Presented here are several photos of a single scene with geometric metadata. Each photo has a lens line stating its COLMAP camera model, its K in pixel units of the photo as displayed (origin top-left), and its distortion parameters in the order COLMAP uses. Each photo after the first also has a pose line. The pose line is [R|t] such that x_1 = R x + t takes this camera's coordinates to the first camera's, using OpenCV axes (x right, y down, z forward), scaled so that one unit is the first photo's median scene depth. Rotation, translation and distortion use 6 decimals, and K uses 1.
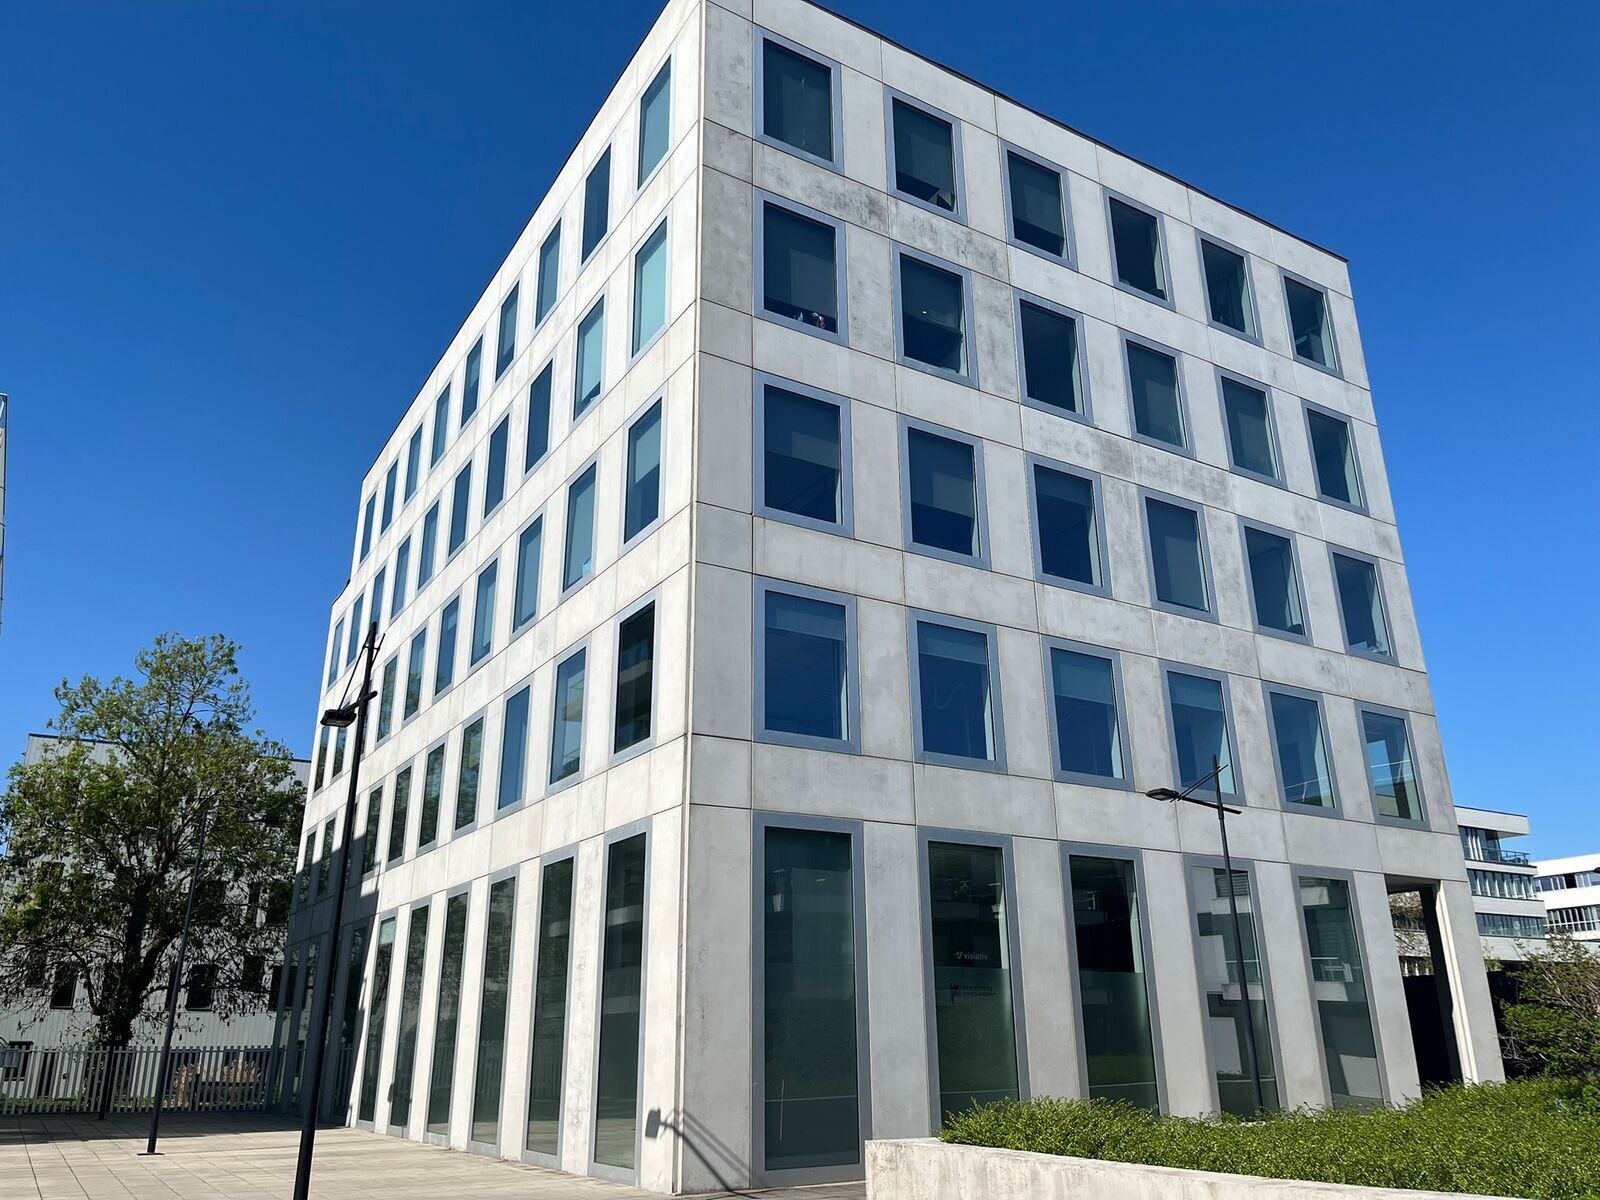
lens RADIAL K [[1200.6, 0, 800.0], [0, 1200.6, 600.0], [0, 0, 1]] dist [0.003016, 0.000954]
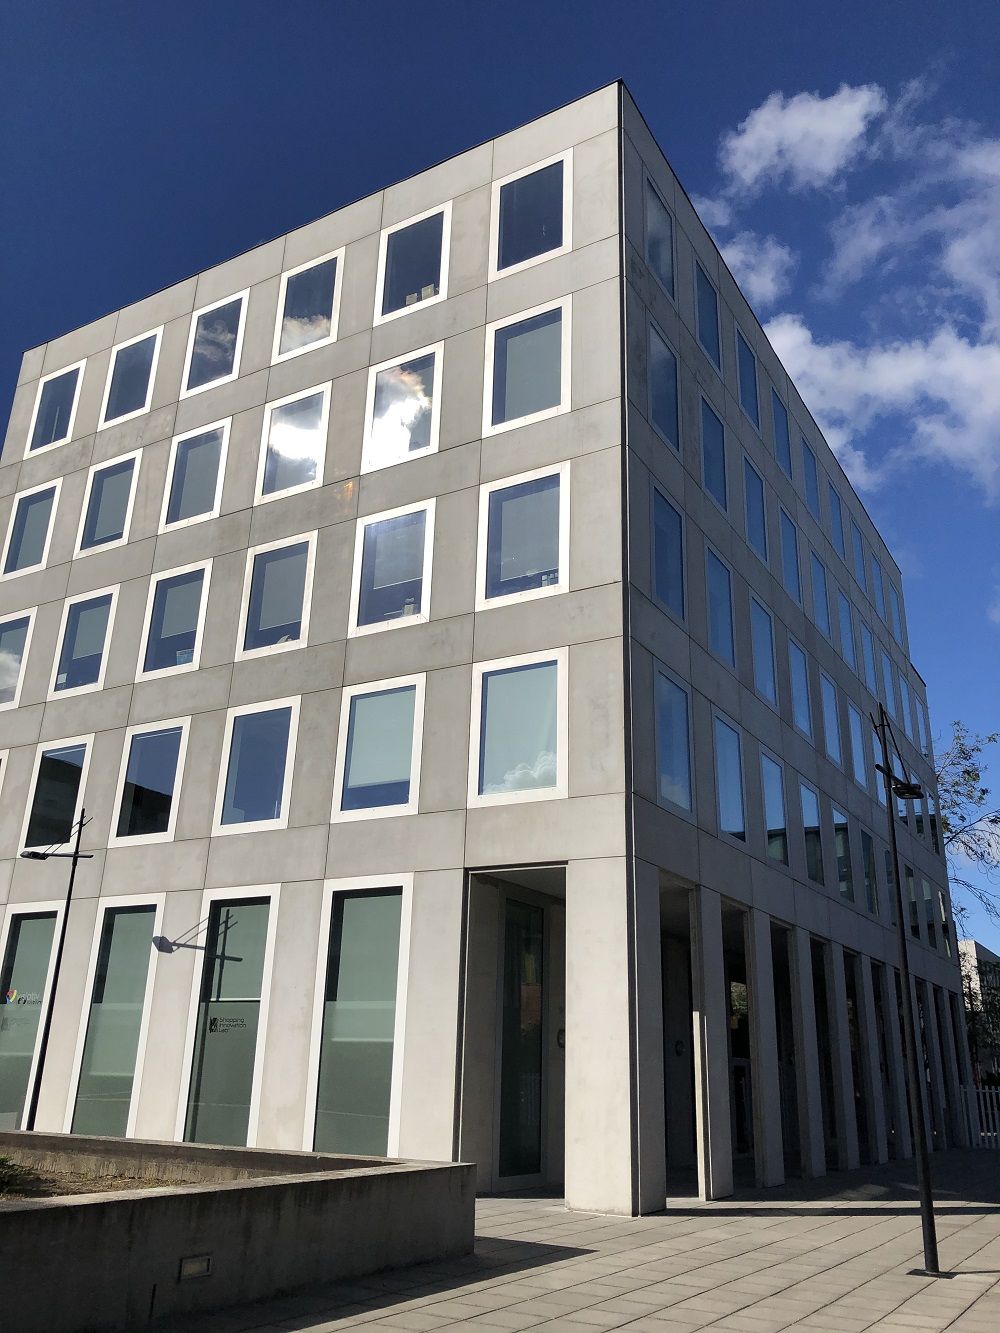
lens RADIAL K [[1093.4, 0, 500.0], [0, 1093.4, 666.5], [0, 0, 1]] dist [0.031213, -0.016976]
pose [[0.466148, -0.285980, -0.837210, 1.327210], [0.271494, 0.946895, -0.172282, 0.265425], [0.842020, -0.146988, 0.519035, 0.748520]]
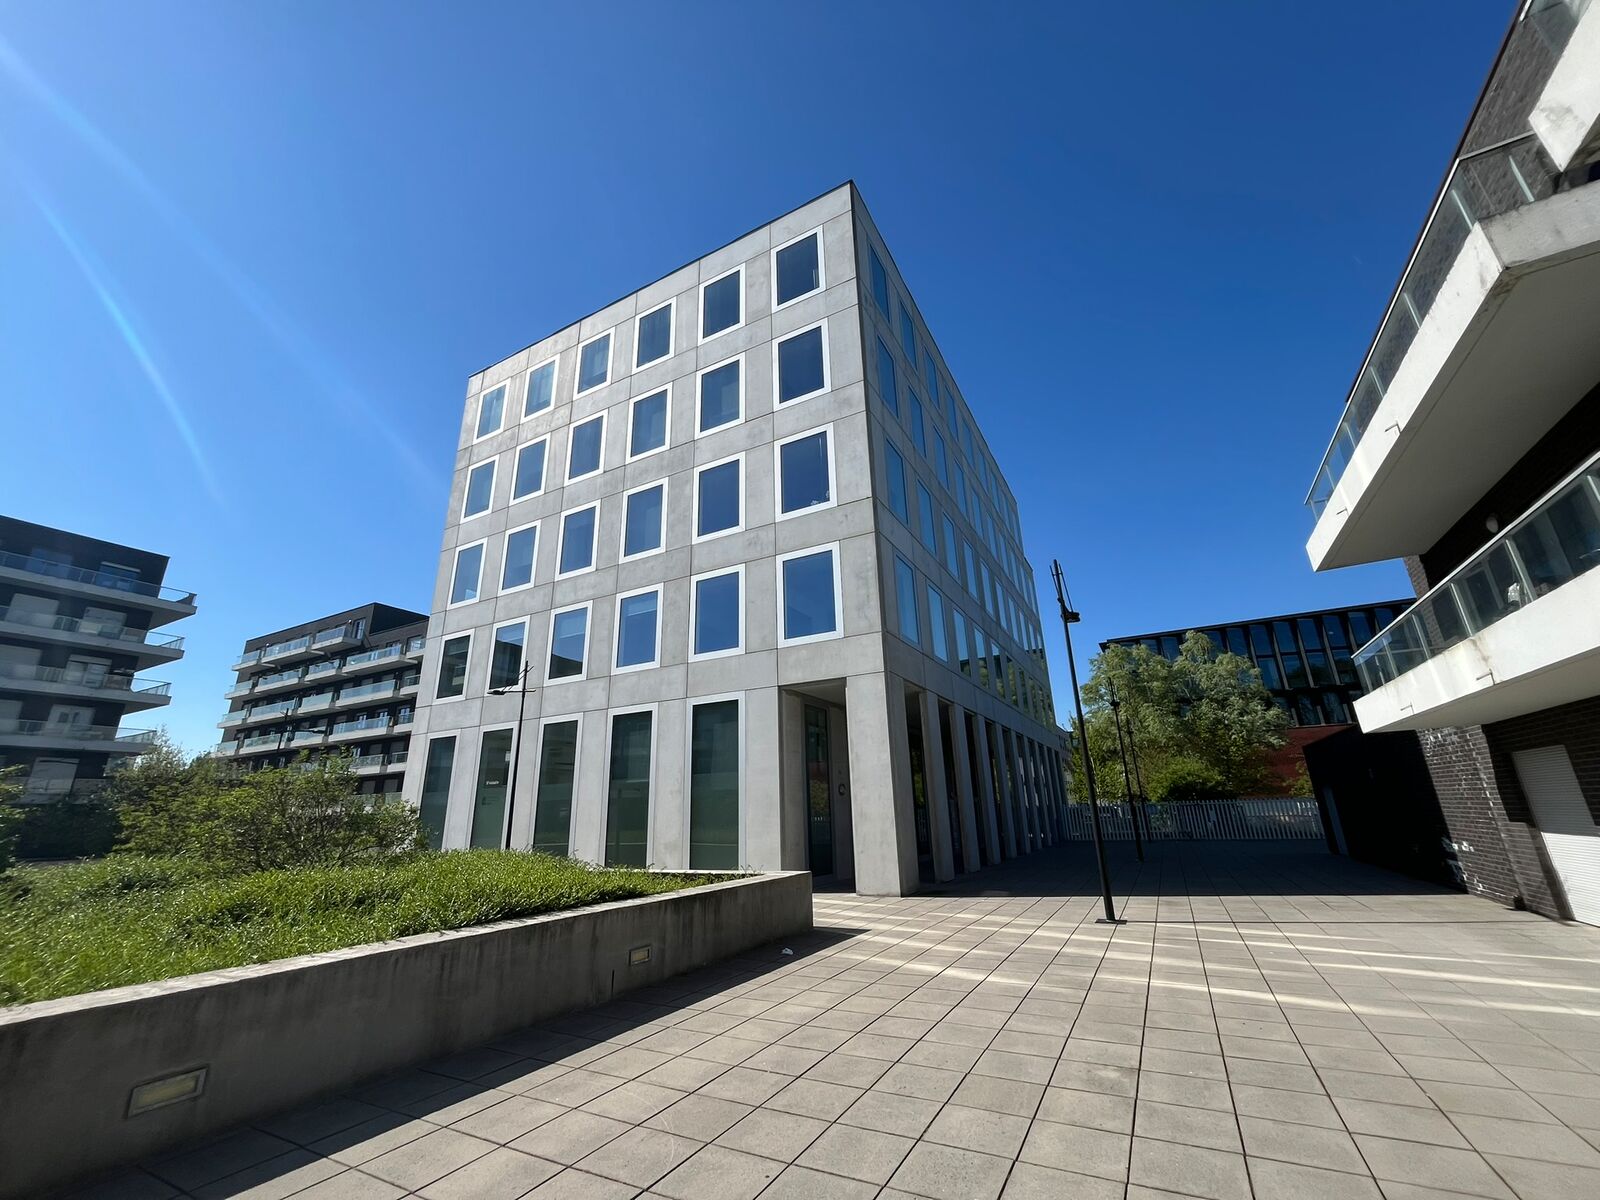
lens RADIAL K [[651.2, 0, 800.0], [0, 651.2, 600.0], [0, 0, 1]] dist [-0.002490, 0.000008]
pose [[0.495441, -0.276671, -0.823402, 1.248202], [0.318663, 0.939720, -0.124016, 0.268274], [0.808079, -0.200945, 0.553741, 0.749637]]
